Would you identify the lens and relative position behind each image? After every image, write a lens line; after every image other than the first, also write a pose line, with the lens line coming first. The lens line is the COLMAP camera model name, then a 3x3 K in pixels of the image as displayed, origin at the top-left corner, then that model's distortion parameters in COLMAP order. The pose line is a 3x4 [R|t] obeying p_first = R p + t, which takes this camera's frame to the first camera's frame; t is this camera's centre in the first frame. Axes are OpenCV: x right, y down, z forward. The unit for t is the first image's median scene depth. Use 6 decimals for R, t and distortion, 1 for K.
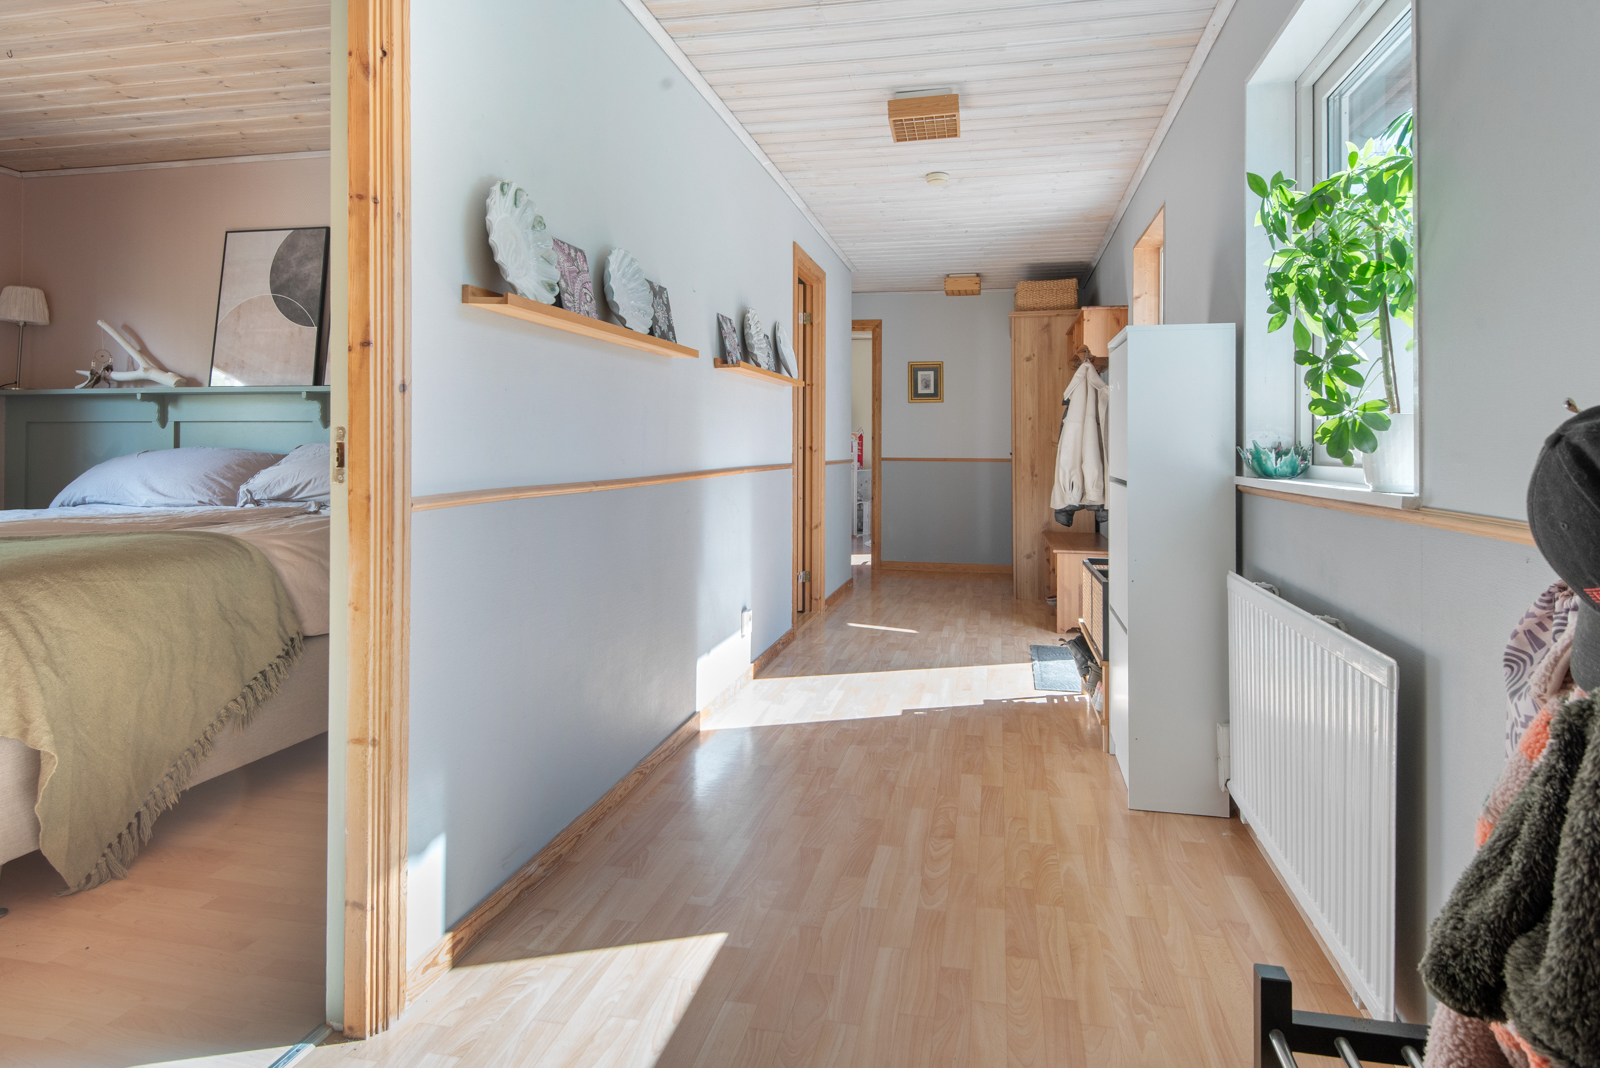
lens RADIAL K [[959.7, 0, 801.5], [0, 959.7, 440.2], [0, 0, 1]] dist [0.009293, -0.007740]
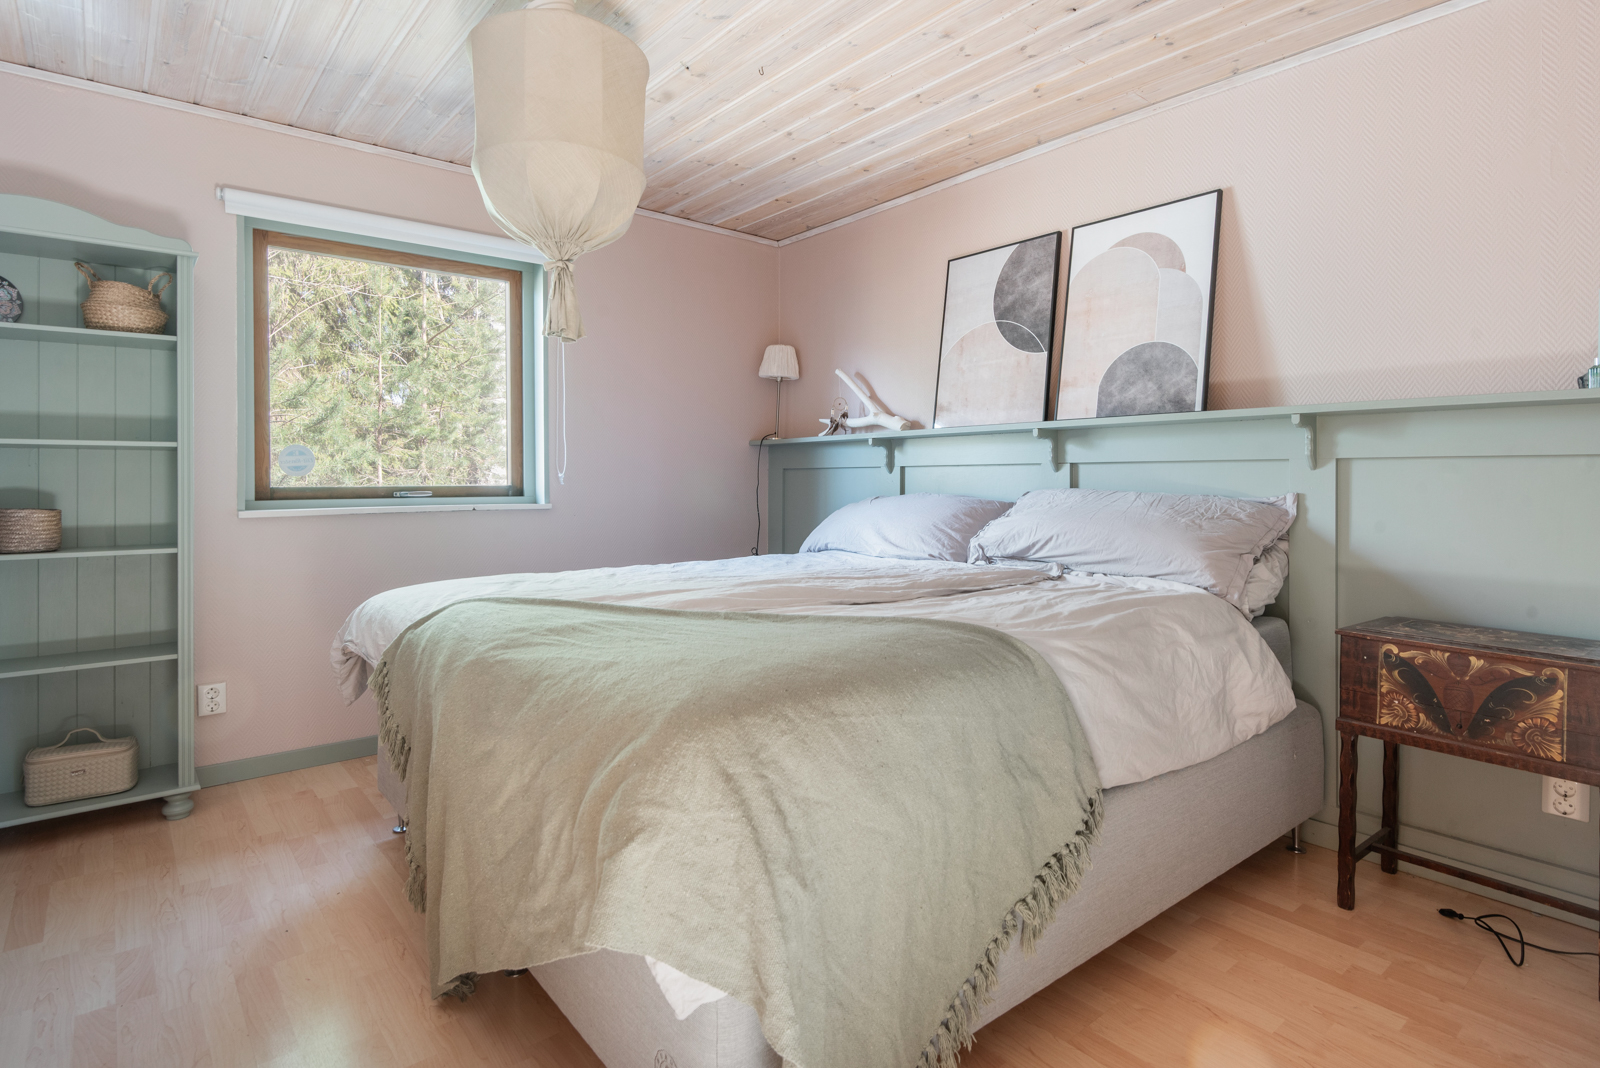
lens RADIAL K [[821.0, 0, 794.7], [0, 821.0, 487.8], [0, 0, 1]] dist [-0.001128, -0.000011]
pose [[0.782240, 0.002838, -0.622971, -0.245687], [0.004864, 0.999931, 0.010663, -0.008058], [0.622958, -0.011371, 0.782173, 0.319812]]
